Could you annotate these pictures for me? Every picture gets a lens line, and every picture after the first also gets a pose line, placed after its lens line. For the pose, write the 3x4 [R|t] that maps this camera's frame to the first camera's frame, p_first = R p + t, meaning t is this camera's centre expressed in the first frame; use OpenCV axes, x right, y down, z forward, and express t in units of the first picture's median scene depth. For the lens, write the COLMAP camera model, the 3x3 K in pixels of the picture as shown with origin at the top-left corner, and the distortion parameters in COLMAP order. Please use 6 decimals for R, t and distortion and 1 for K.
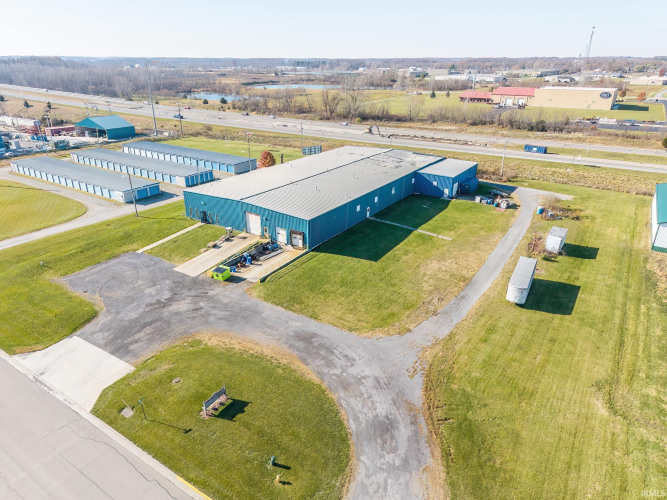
lens RADIAL K [[473.1, 0, 333.5], [0, 473.1, 250.0], [0, 0, 1]] dist [0.025812, -0.001465]
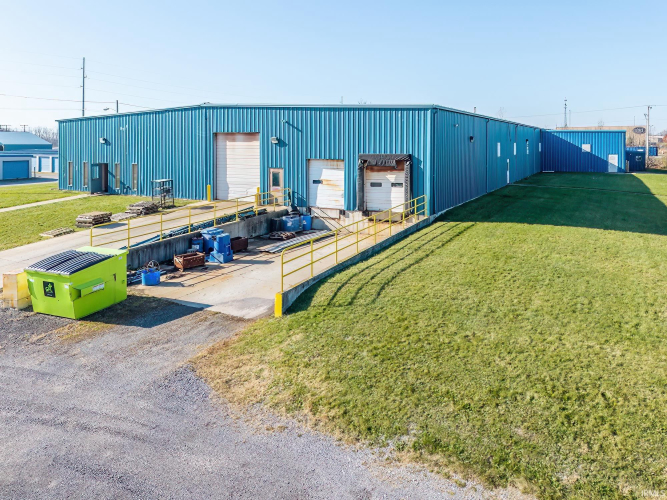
lens RADIAL K [[481.3, 0, 359.0], [0, 481.3, 147.6], [0, 0, 1]] dist [0.029893, -0.001781]
pose [[0.993400, 0.007132, 0.114476, -0.125748], [0.036992, 0.924809, -0.378628, 0.069391], [-0.108569, 0.380364, 0.918442, 0.683494]]
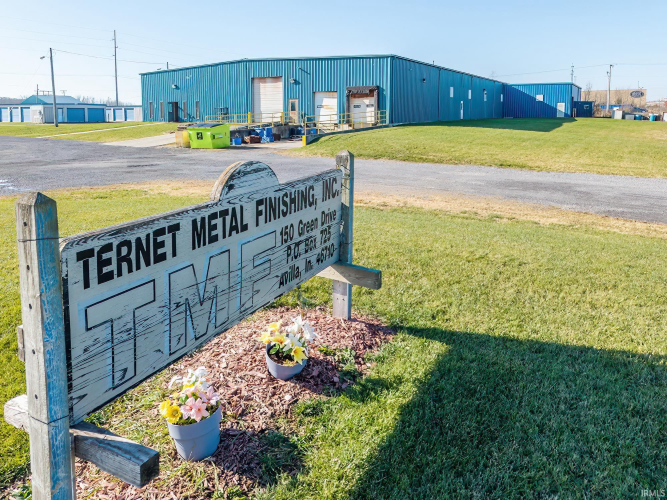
lens RADIAL K [[487.5, 0, 315.2], [0, 487.5, 157.3], [0, 0, 1]] dist [0.021948, 0.000846]
pose [[0.999656, 0.004902, 0.025767, -0.134663], [0.003250, 0.951656, -0.307150, 0.177243], [-0.026027, 0.307128, 0.951312, 0.517984]]
